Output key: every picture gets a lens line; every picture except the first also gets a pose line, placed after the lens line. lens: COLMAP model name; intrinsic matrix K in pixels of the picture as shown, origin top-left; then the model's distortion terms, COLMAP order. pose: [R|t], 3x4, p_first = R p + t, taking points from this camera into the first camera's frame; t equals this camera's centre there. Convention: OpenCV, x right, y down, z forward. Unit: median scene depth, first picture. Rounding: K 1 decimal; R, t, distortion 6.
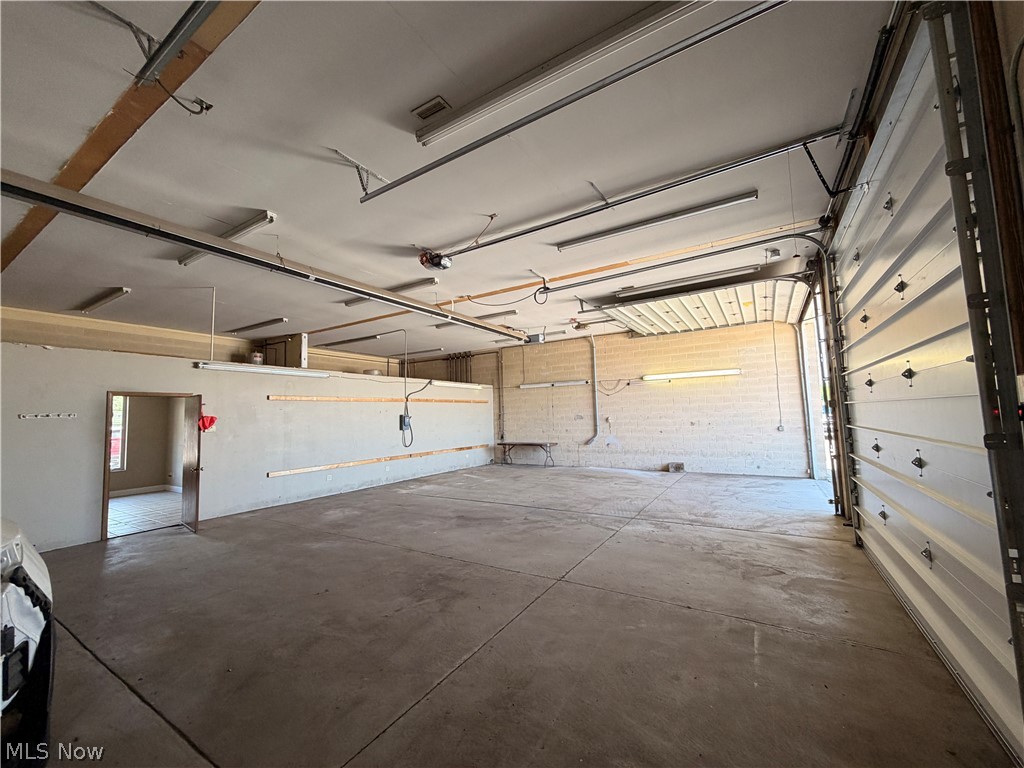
lens RADIAL K [[409.0, 0, 508.8], [0, 409.0, 381.9], [0, 0, 1]] dist [0.003586, -0.000602]
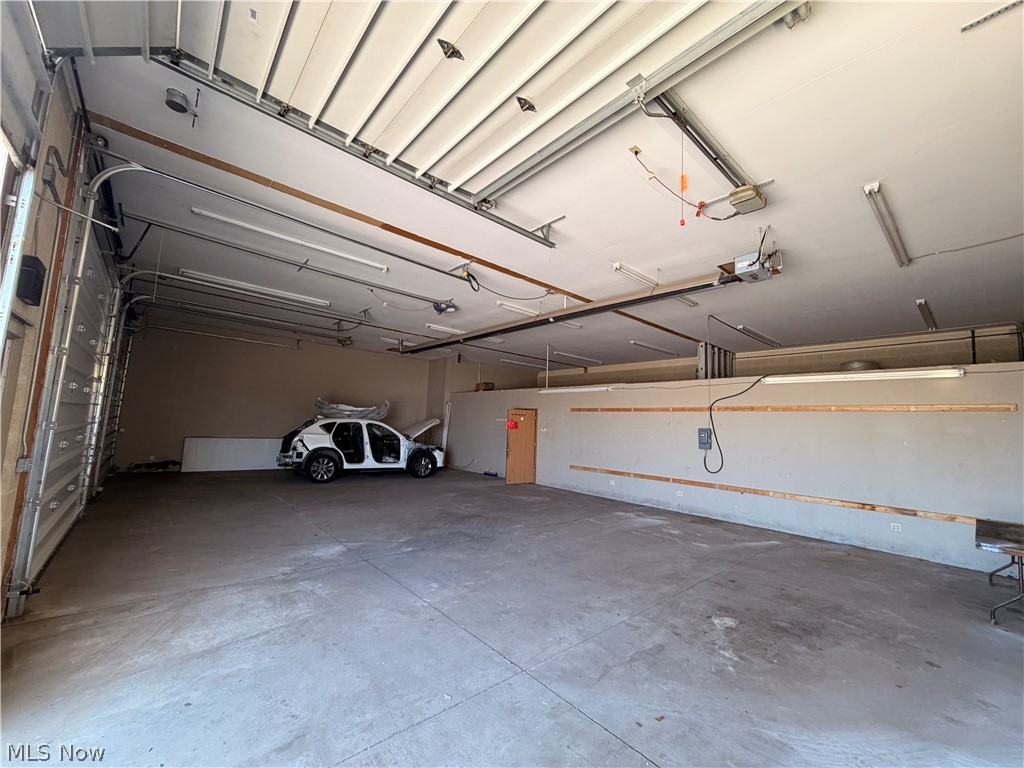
lens RADIAL K [[409.0, 0, 508.1], [0, 409.0, 387.2], [0, 0, 1]] dist [0.003586, -0.000602]
pose [[-0.293641, -0.074393, -0.953017, 0.573474], [0.045214, 0.994770, -0.091584, 0.057763], [0.954846, -0.069983, -0.288742, 0.883195]]
